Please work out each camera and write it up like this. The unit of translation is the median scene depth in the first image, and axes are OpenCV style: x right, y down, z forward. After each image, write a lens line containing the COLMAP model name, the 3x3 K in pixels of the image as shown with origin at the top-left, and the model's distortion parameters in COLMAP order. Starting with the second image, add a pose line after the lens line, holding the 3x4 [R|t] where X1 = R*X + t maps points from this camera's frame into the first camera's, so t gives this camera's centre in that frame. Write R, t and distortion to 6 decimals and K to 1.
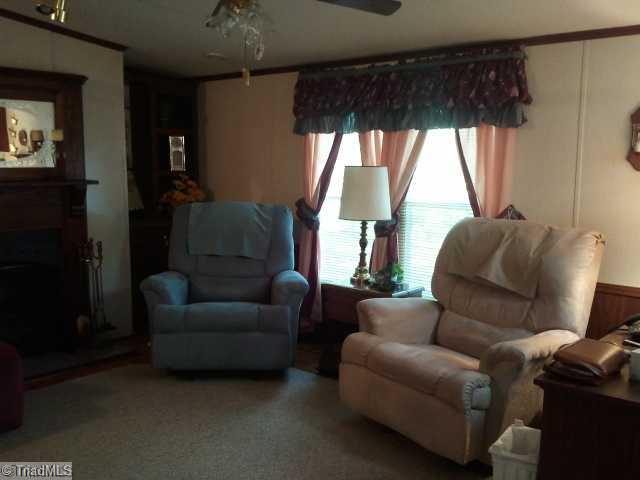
lens RADIAL K [[636.8, 0, 318.7], [0, 636.8, 256.1], [0, 0, 1]] dist [0.135760, -0.386206]
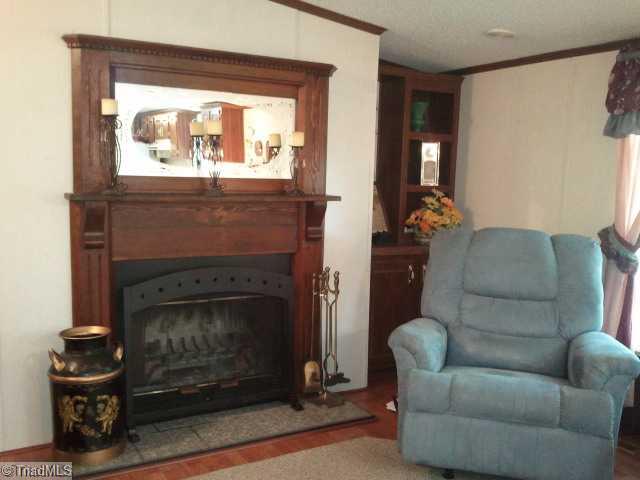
lens RADIAL K [[636.8, 0, 318.7], [0, 636.8, 256.1], [0, 0, 1]] dist [0.135760, -0.386206]
pose [[0.945068, 0.055124, -0.322191, -0.105357], [-0.062844, 0.997931, -0.013600, -0.029614], [0.320775, 0.033100, 0.946577, 0.235614]]
